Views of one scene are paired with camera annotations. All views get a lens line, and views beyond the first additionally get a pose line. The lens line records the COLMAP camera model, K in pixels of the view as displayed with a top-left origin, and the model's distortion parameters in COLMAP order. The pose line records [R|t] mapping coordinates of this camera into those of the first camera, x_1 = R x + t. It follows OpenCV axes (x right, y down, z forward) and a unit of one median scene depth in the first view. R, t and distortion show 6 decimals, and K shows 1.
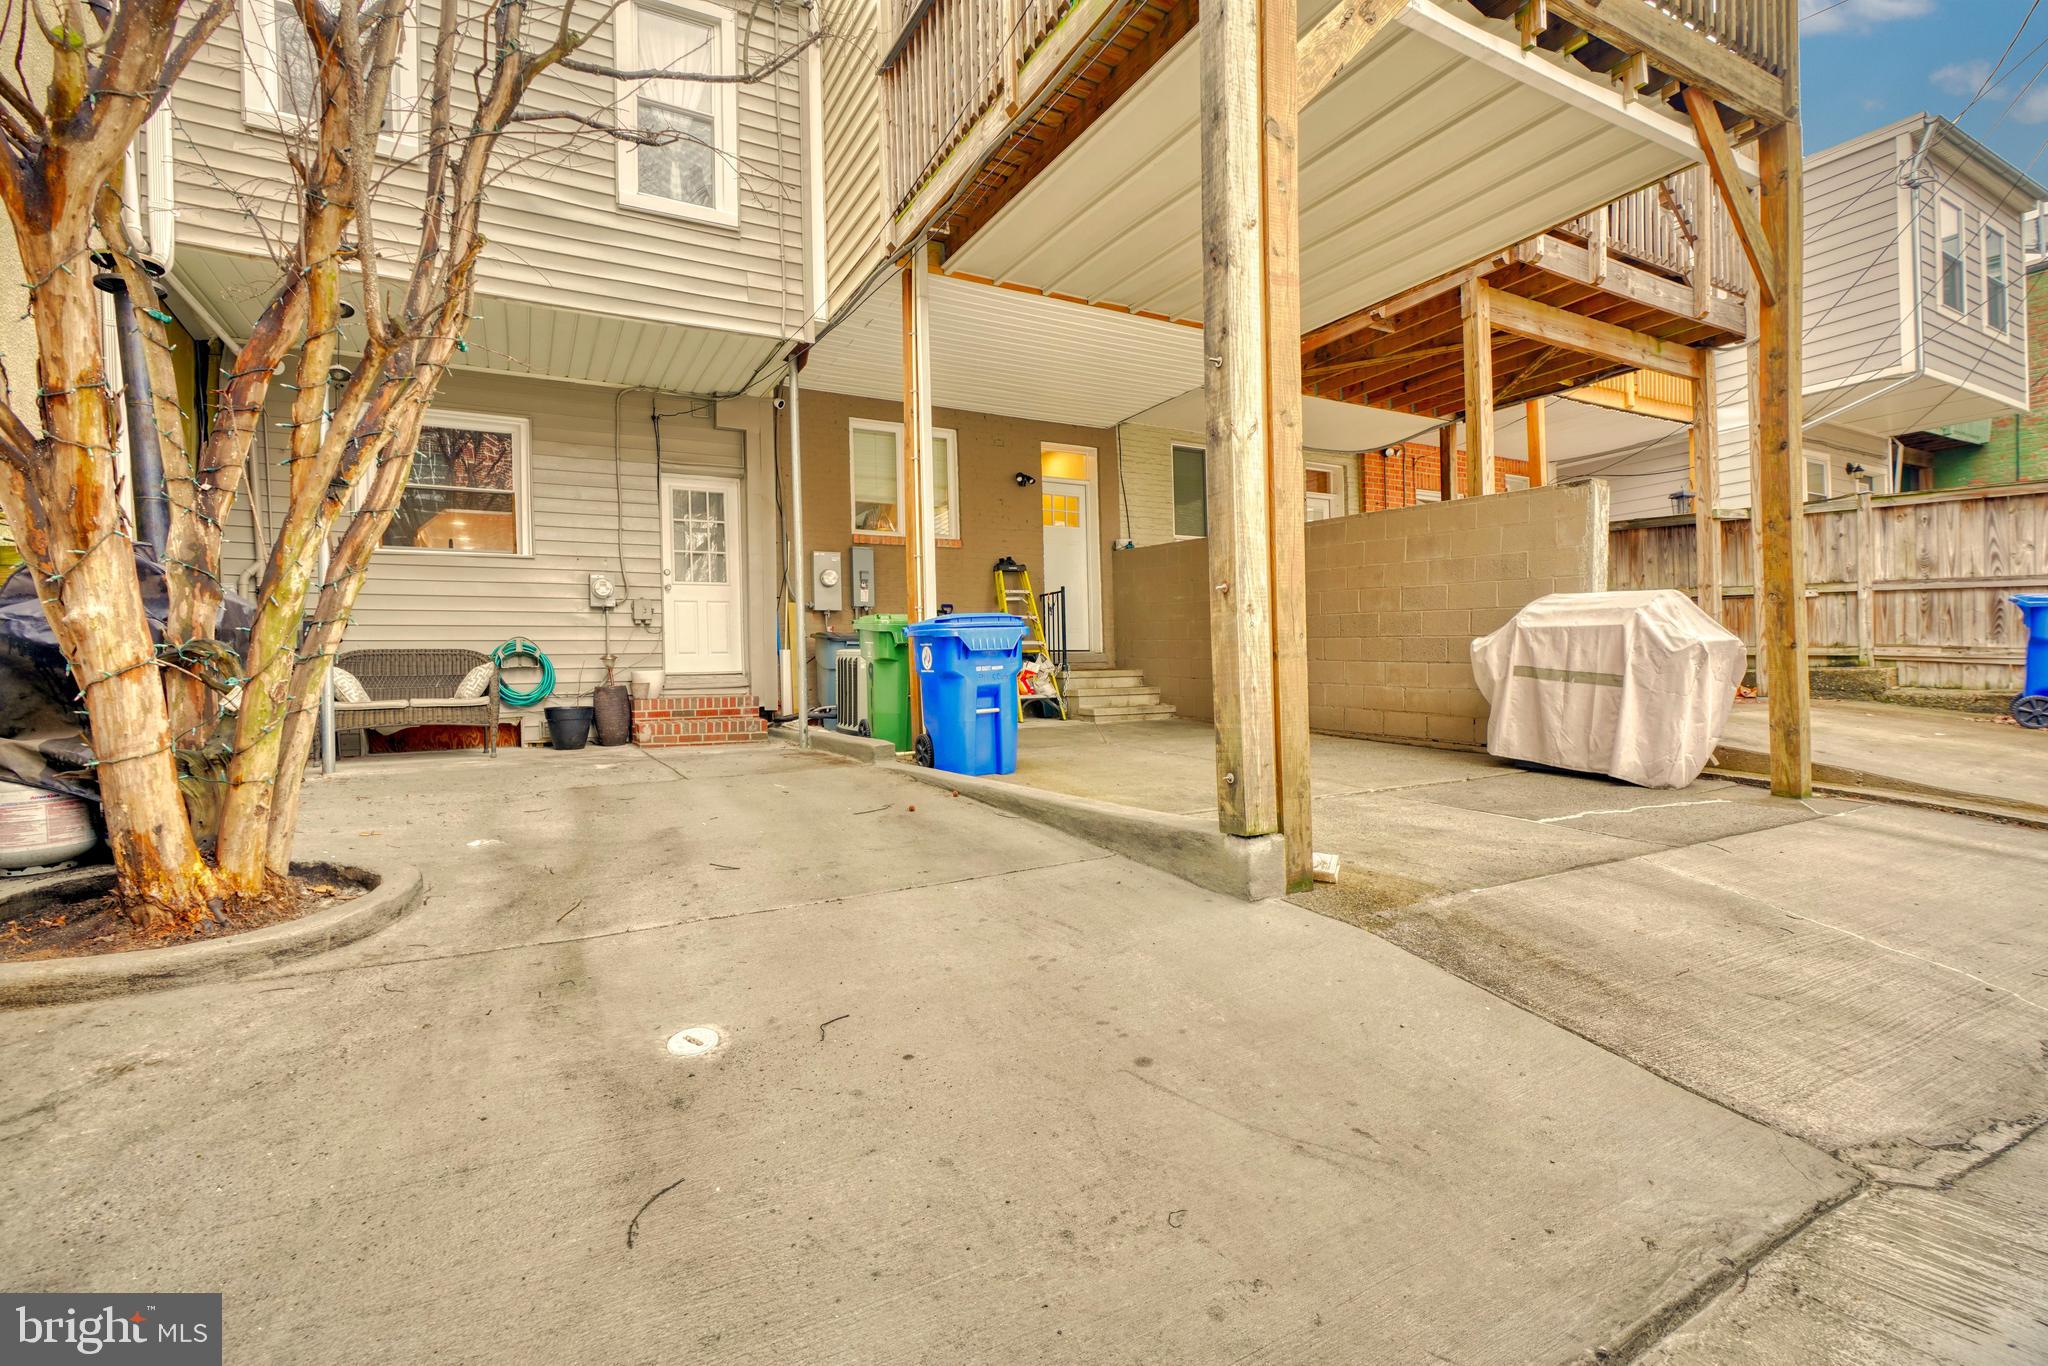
lens RADIAL K [[930.8, 0, 1028.8], [0, 930.8, 680.8], [0, 0, 1]] dist [-0.008526, 0.003169]
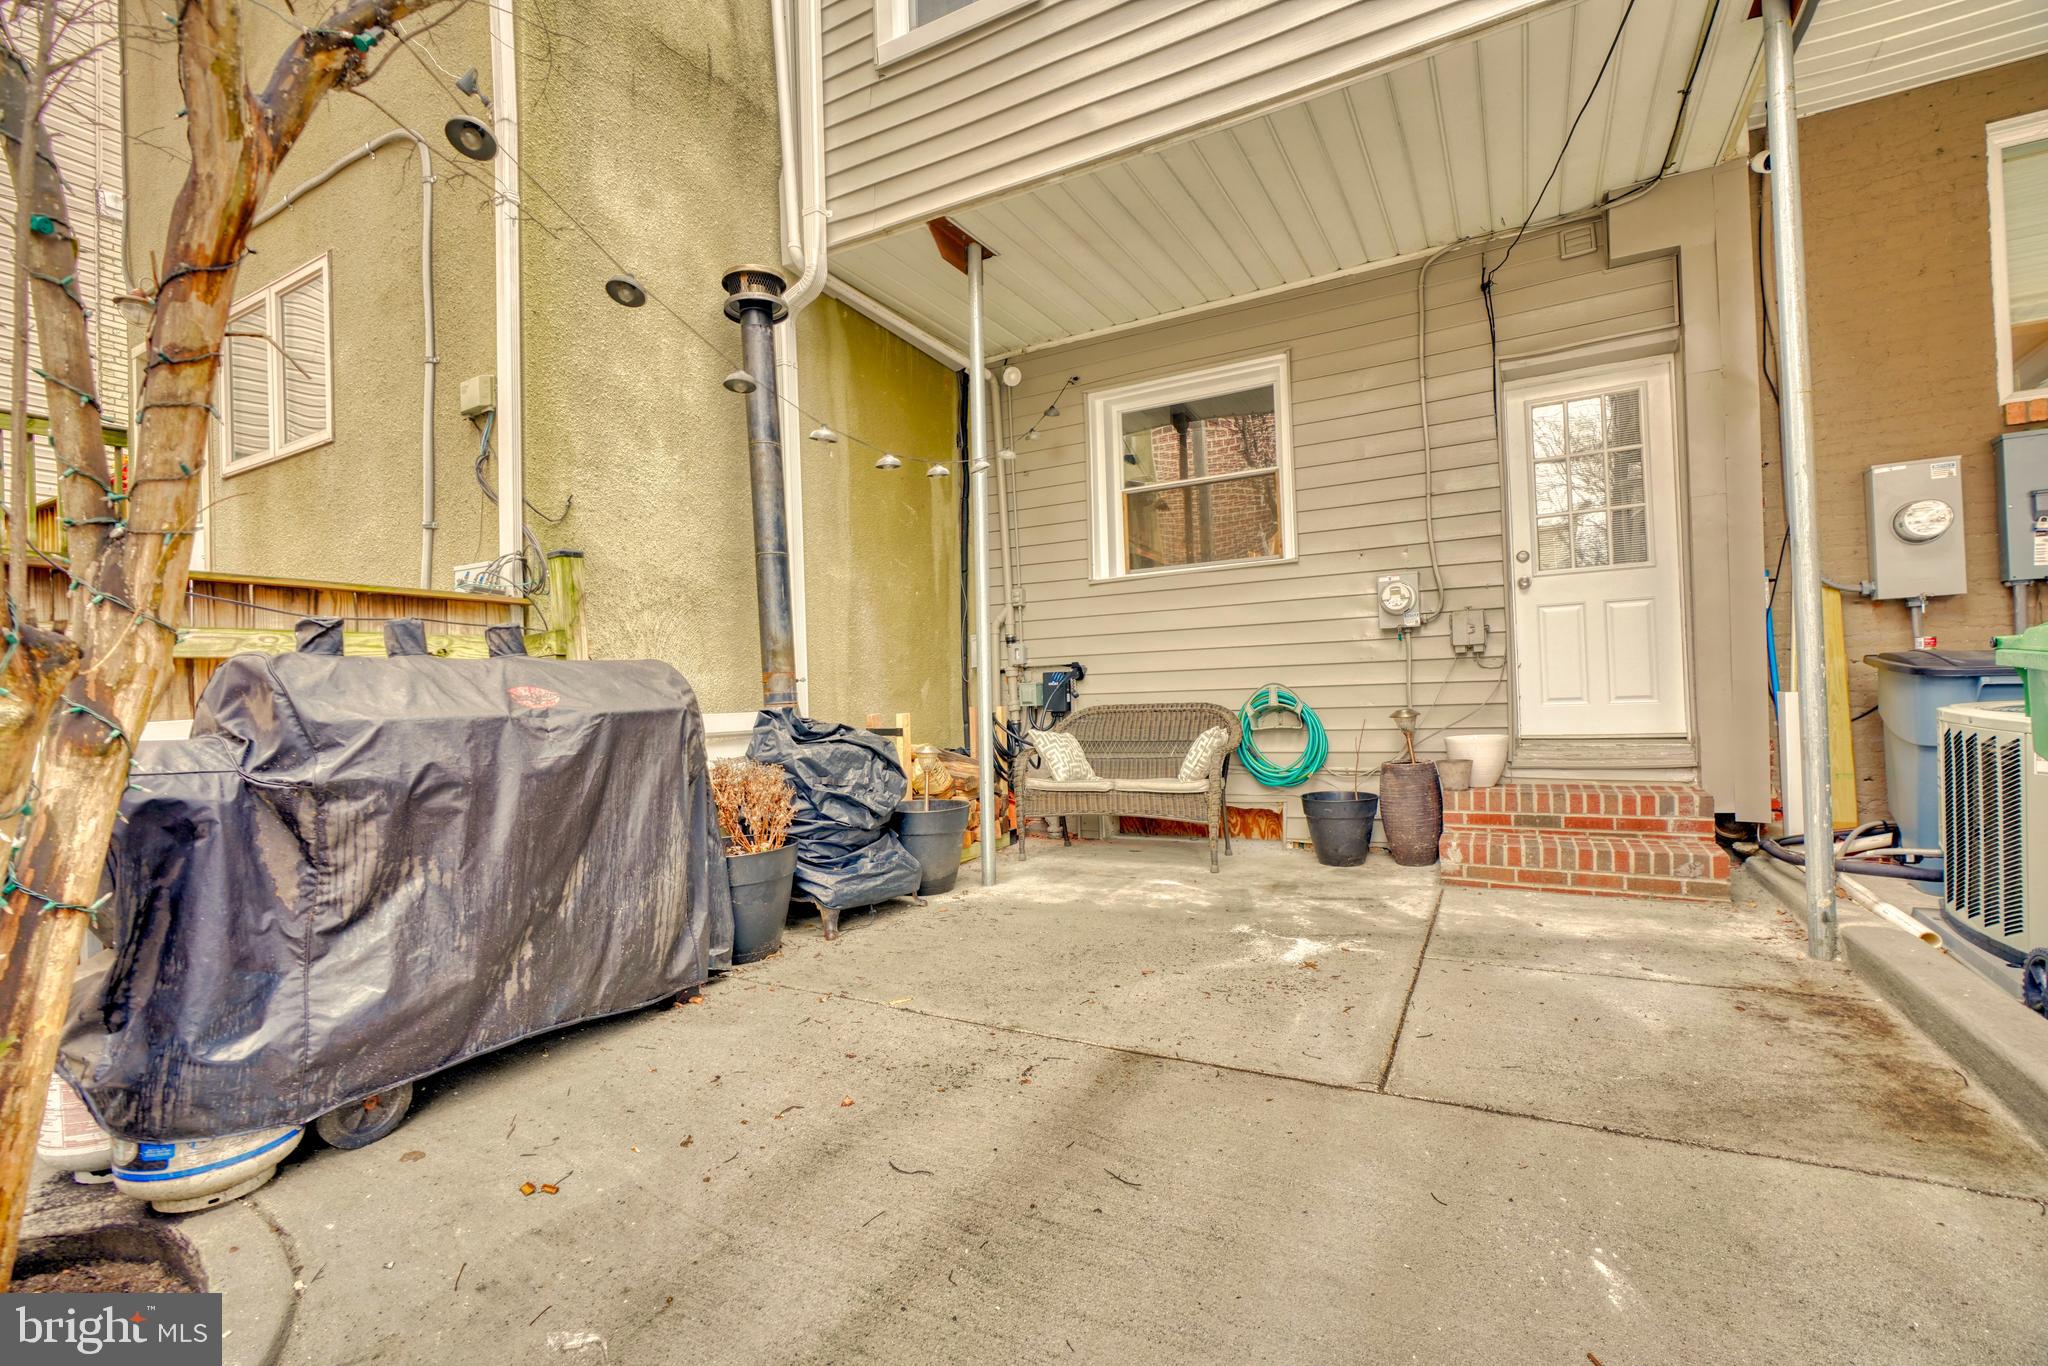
lens RADIAL K [[930.8, 0, 979.5], [0, 930.8, 691.5], [0, 0, 1]] dist [-0.008526, 0.003169]
pose [[0.513544, -0.003770, -0.858055, -0.080686], [0.016070, 0.999857, 0.005225, -0.046001], [0.857913, -0.016472, 0.513531, 0.455360]]
